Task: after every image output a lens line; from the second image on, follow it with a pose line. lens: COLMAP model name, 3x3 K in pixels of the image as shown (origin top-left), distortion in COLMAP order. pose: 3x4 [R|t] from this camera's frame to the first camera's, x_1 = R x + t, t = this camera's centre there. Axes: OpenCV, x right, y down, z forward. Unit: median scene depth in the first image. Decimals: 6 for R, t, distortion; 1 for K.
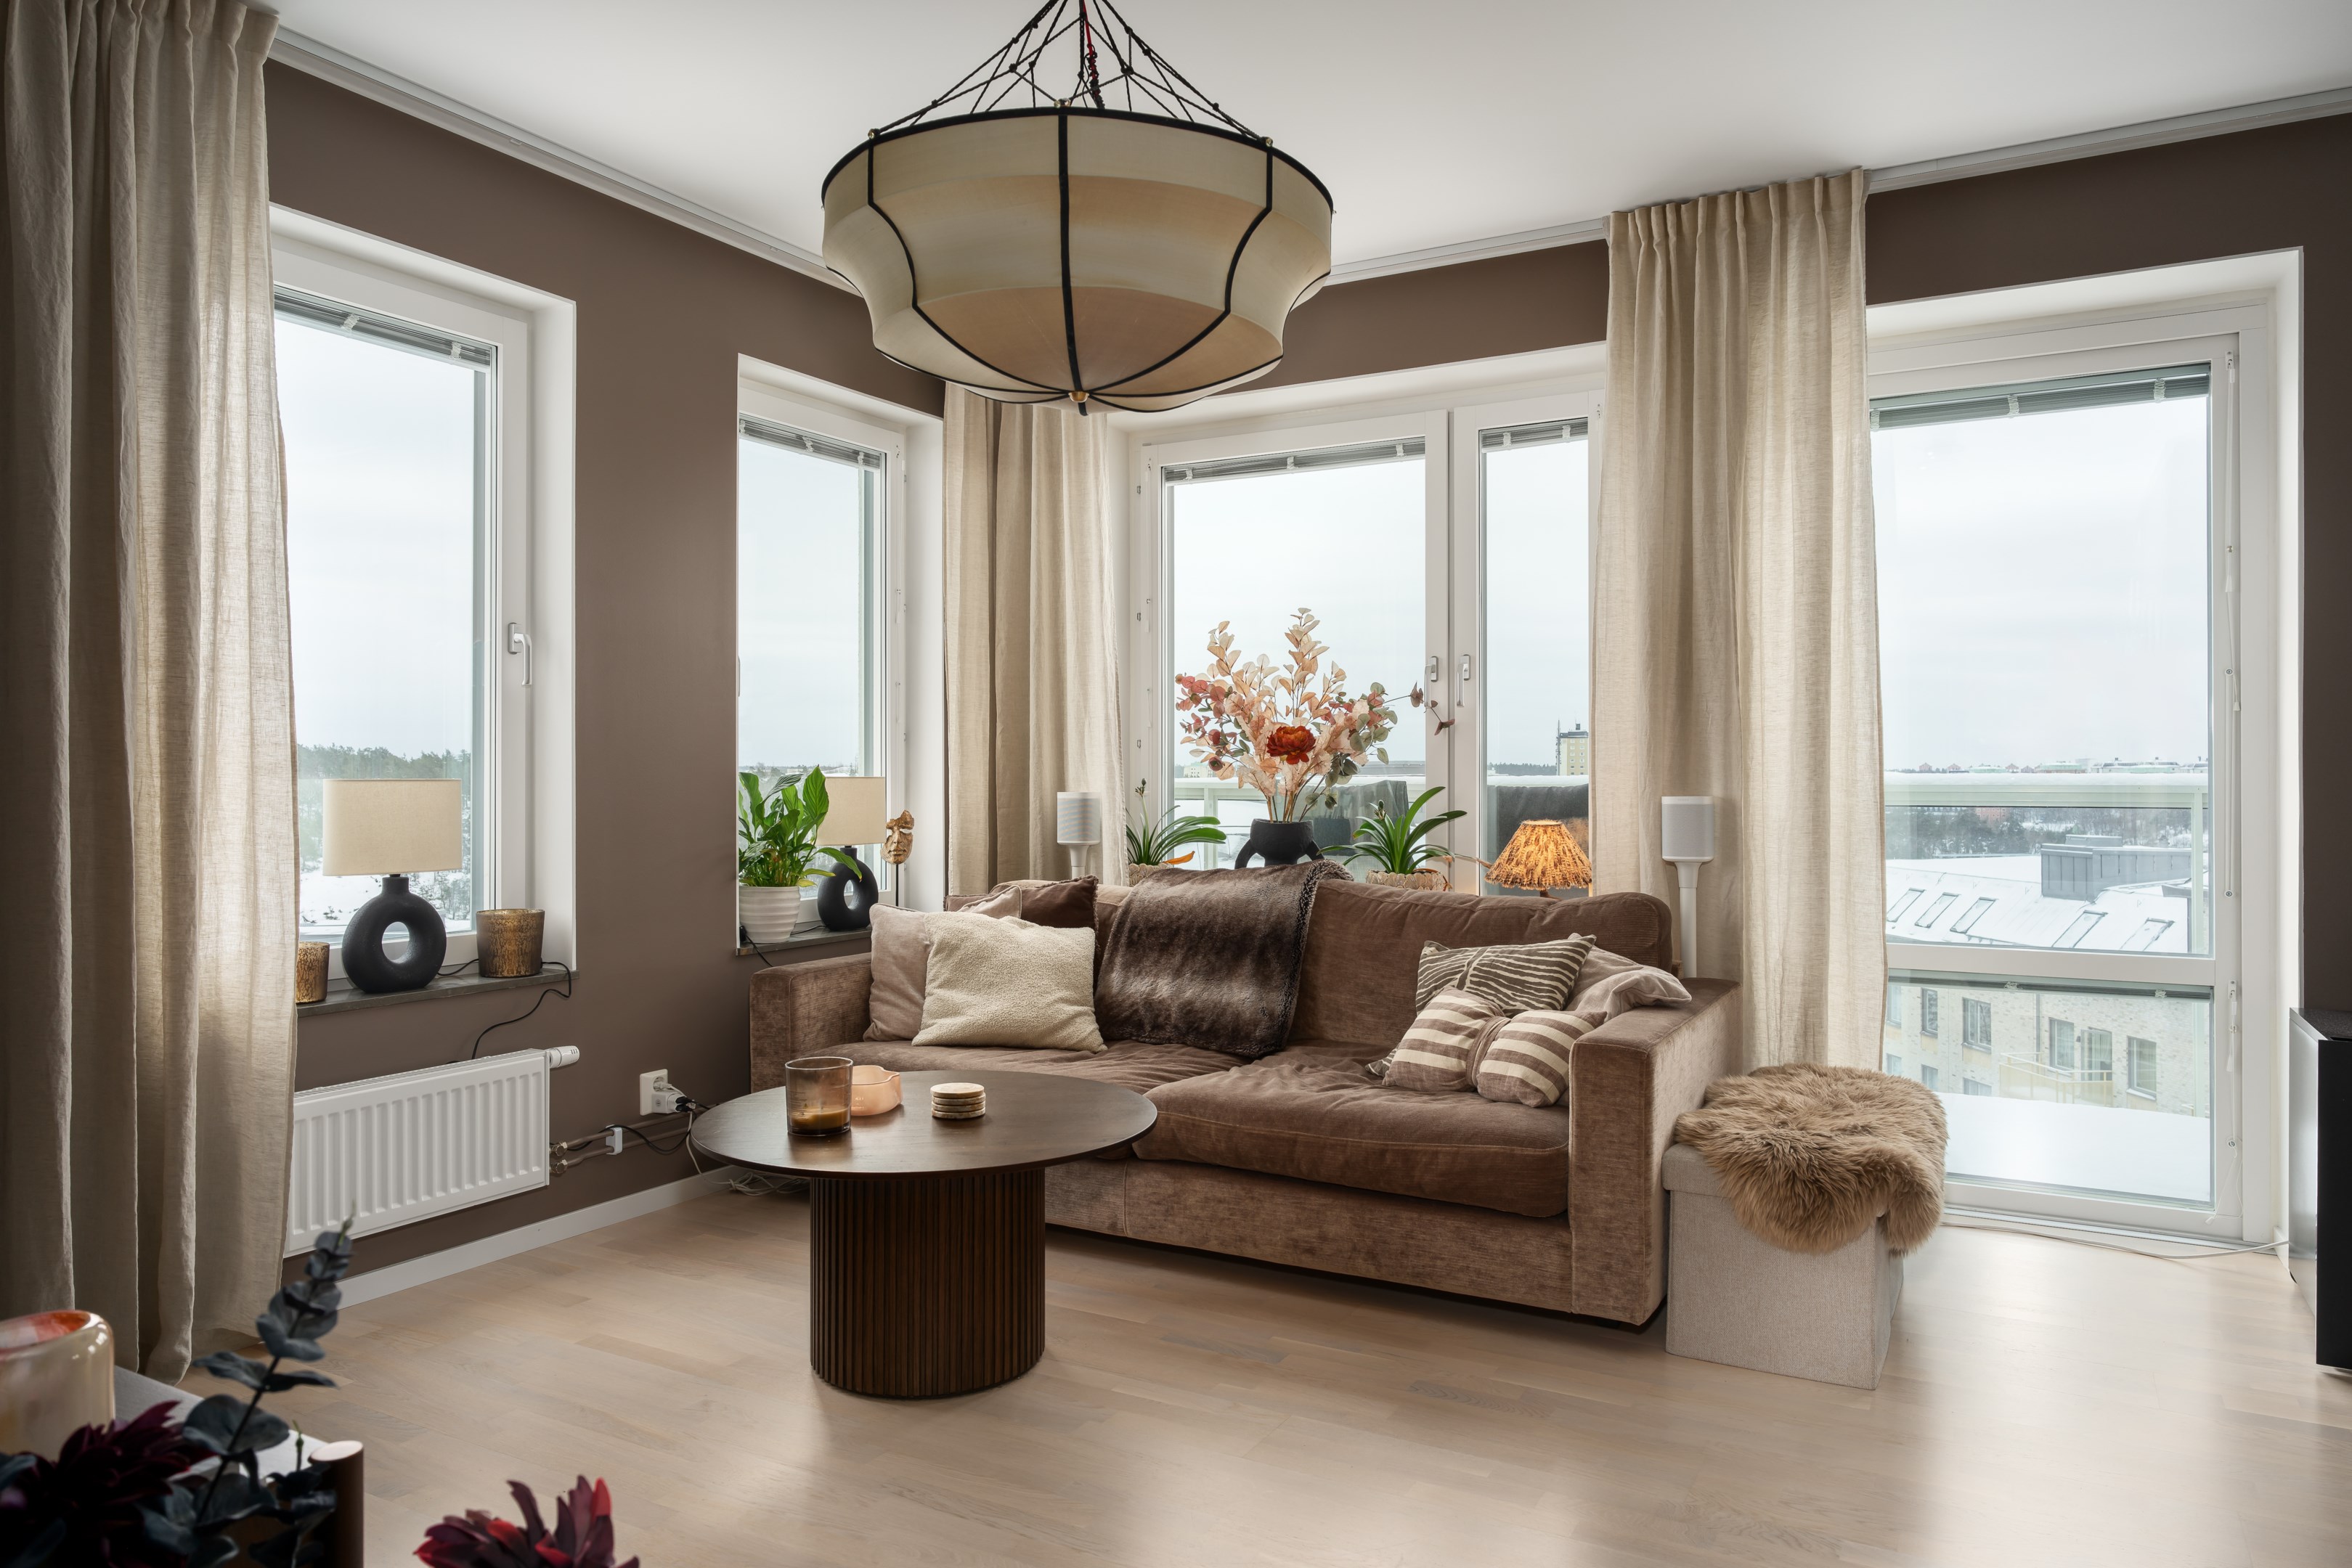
lens RADIAL K [[1575.8, 0, 1185.6], [0, 1575.8, 767.1], [0, 0, 1]] dist [0.009215, -0.002729]
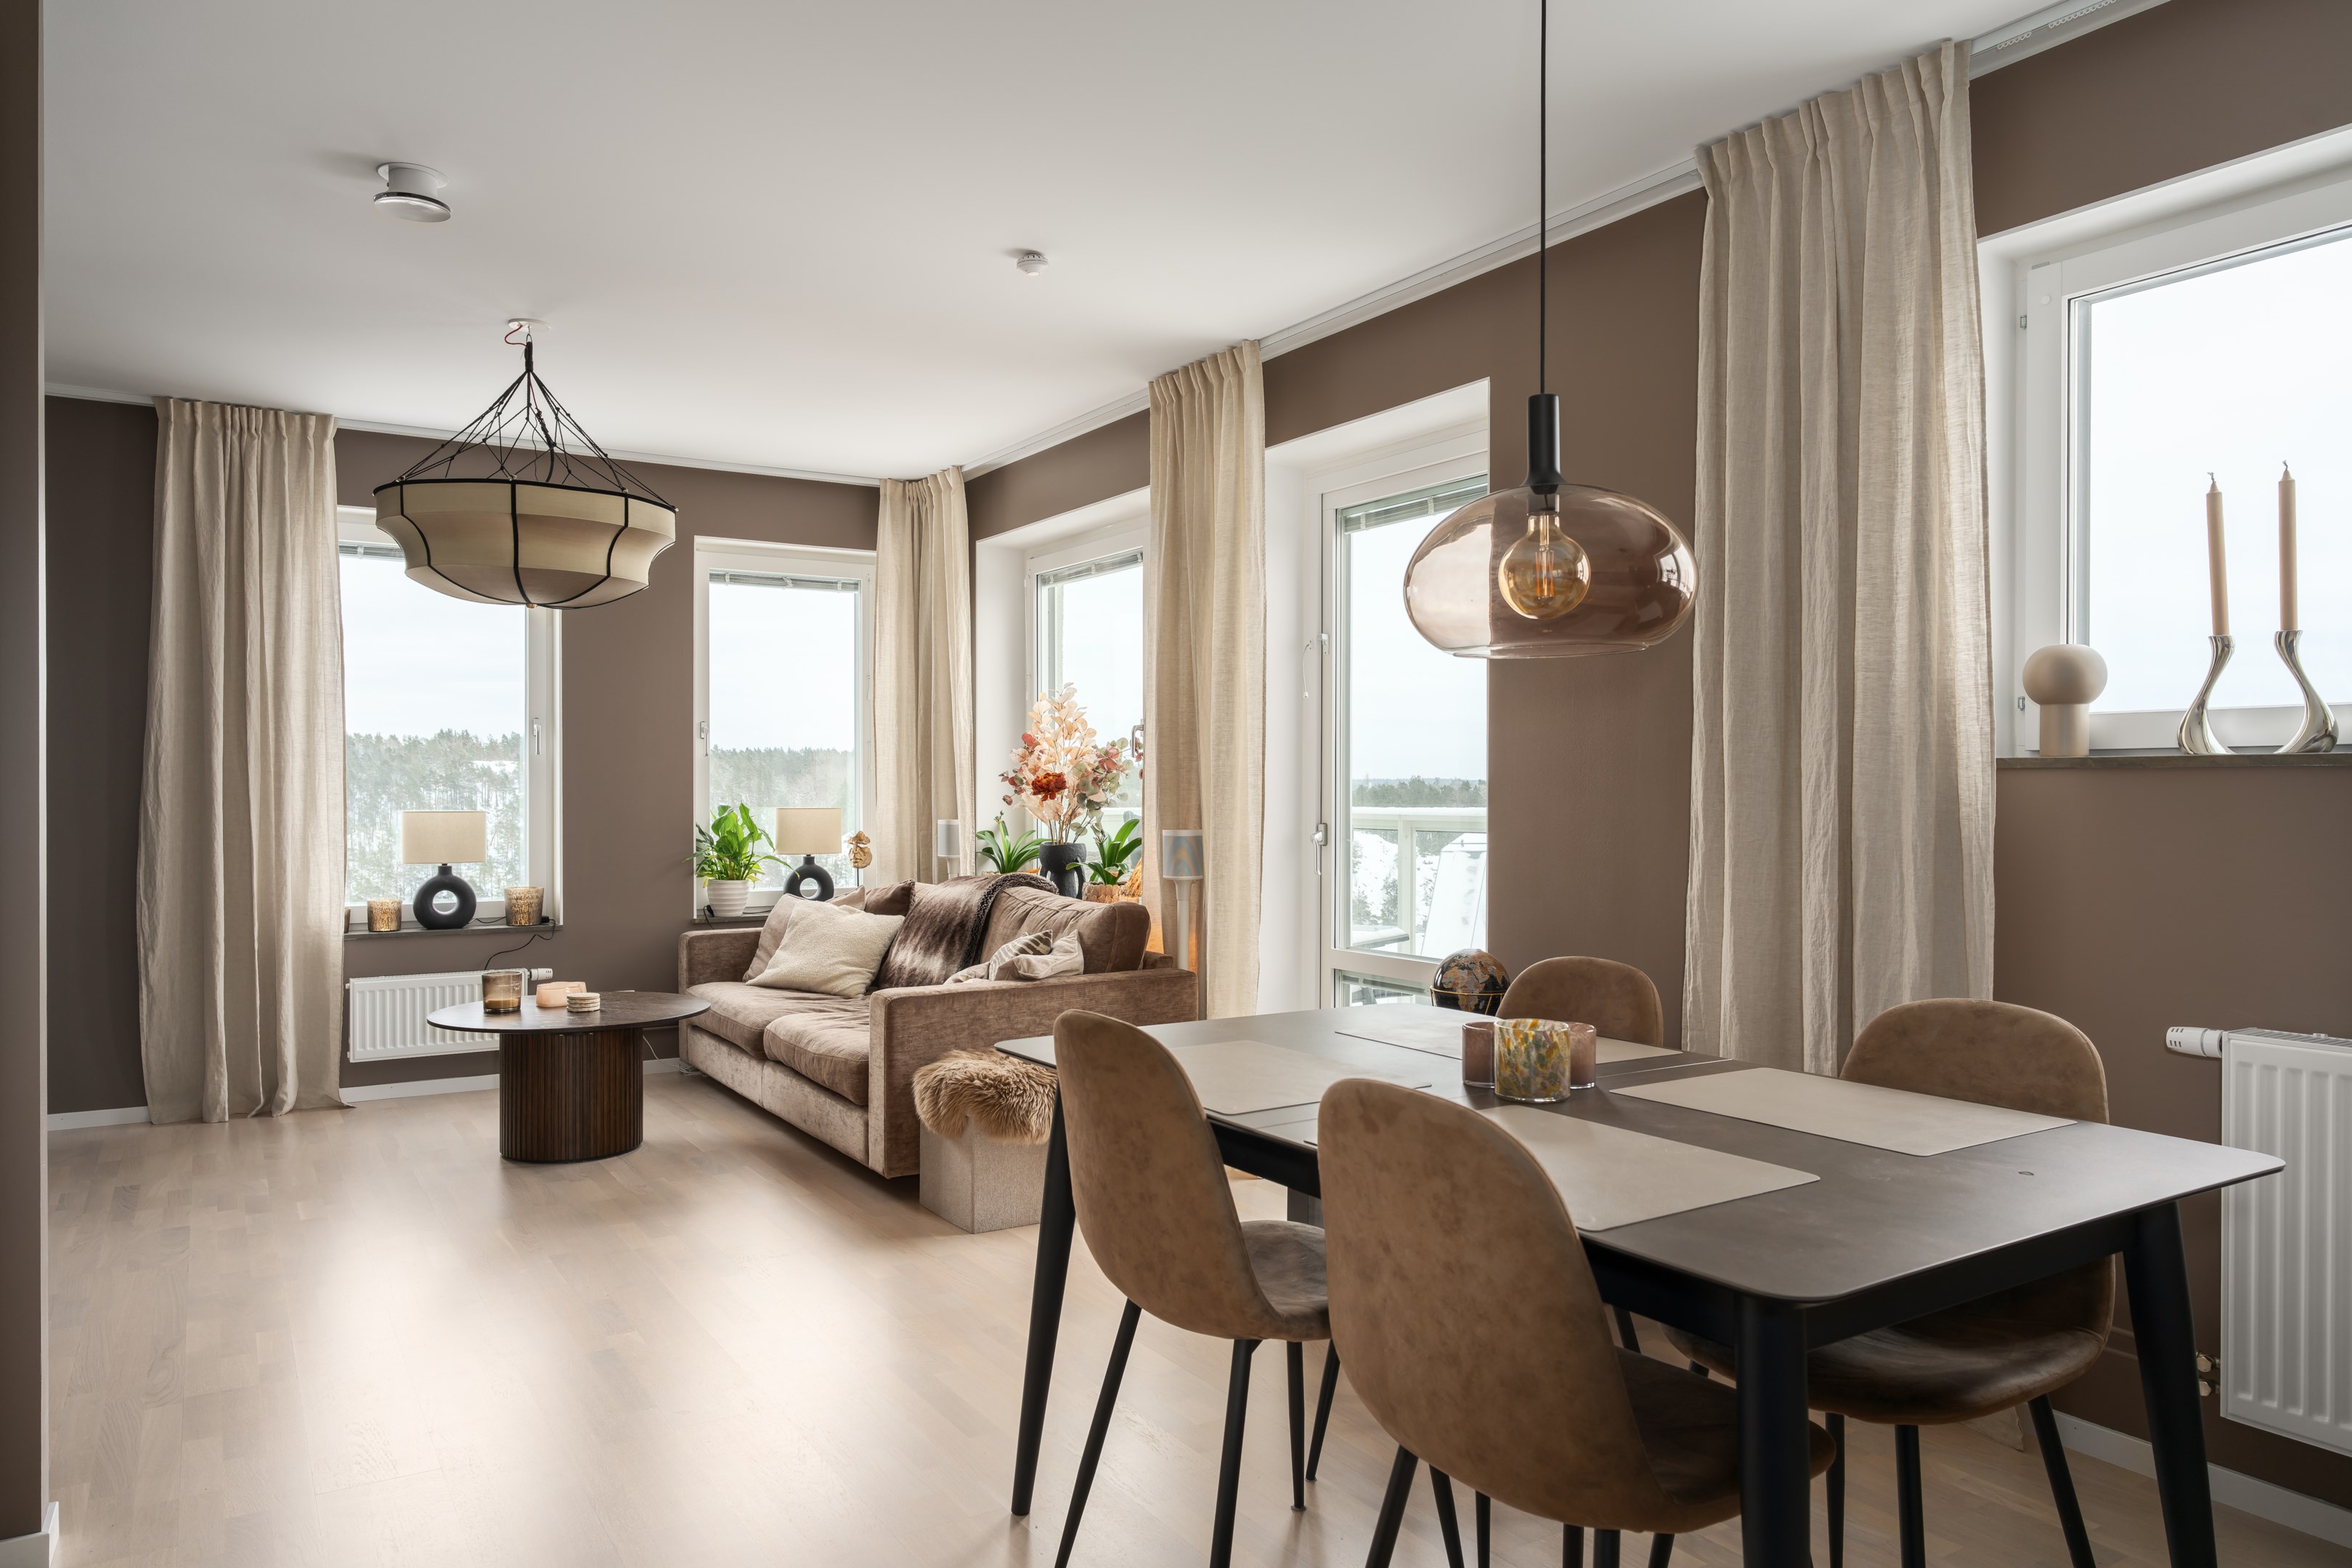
lens RADIAL K [[1575.8, 0, 1143.0], [0, 1575.8, 810.5], [0, 0, 1]] dist [0.009215, -0.002729]
pose [[0.872582, 0.007182, -0.488415, 0.891847], [0.002260, 0.999822, 0.018739, -0.021053], [0.488462, -0.017455, 0.872410, -0.146988]]
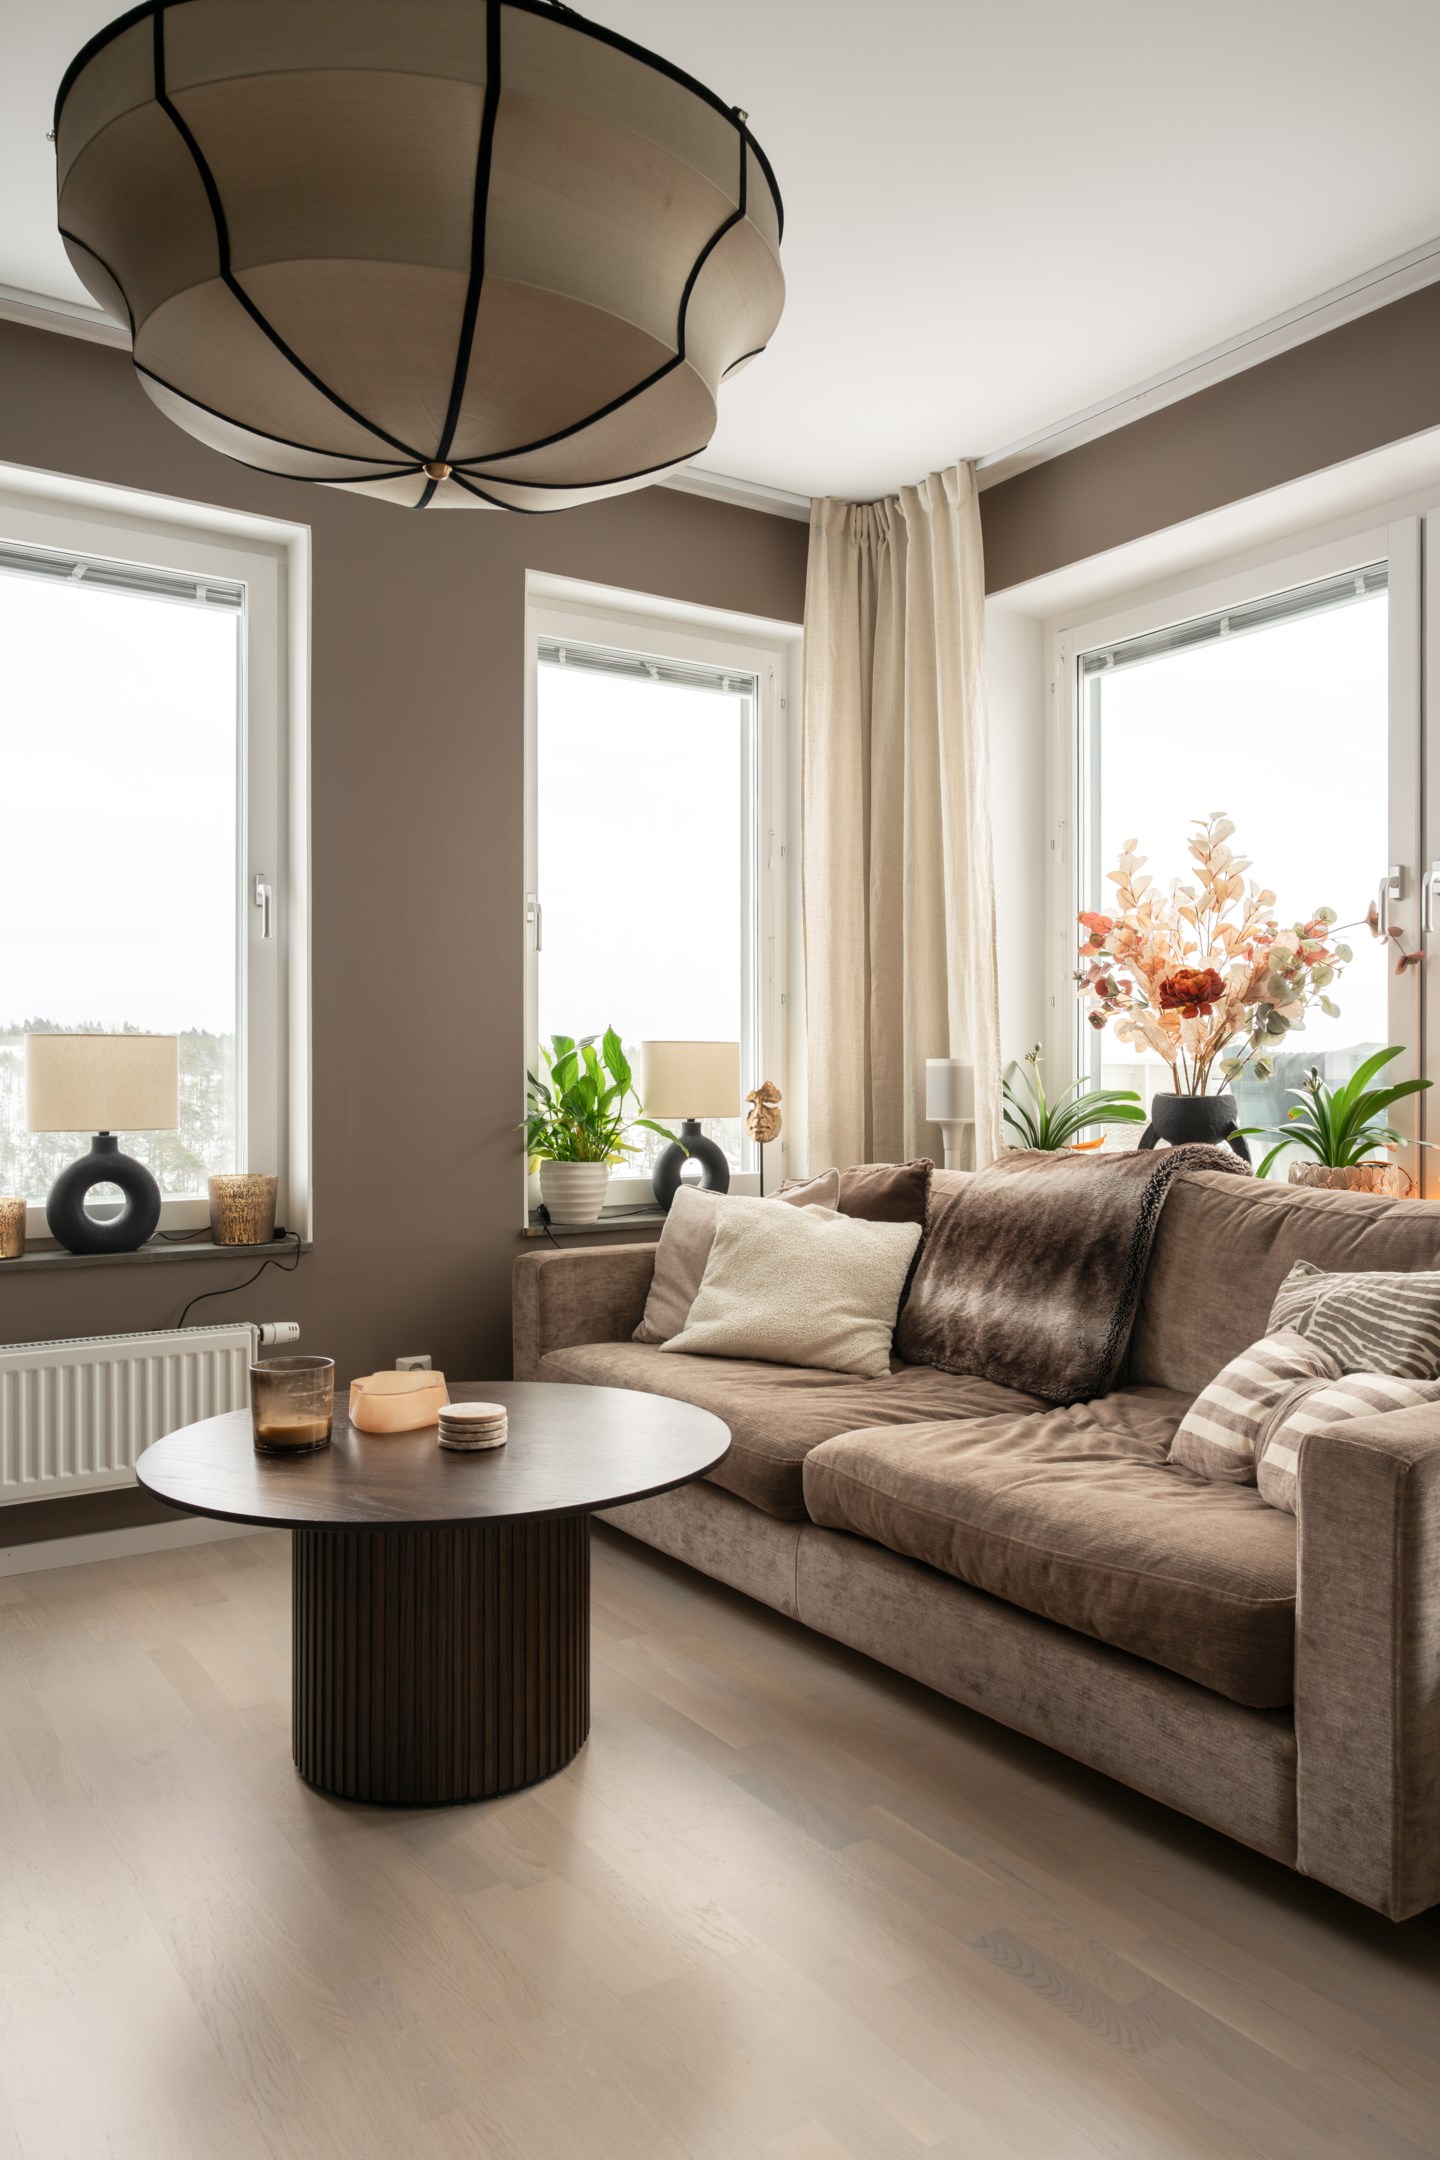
lens RADIAL K [[1560.4, 0, 741.1], [0, 1560.4, 1078.4], [0, 0, 1]] dist [0.006267, -0.001046]
pose [[0.894807, 0.000973, -0.446452, 0.233992], [0.002290, 0.999974, 0.006769, 0.023813], [0.446447, -0.007079, 0.894782, 0.262852]]
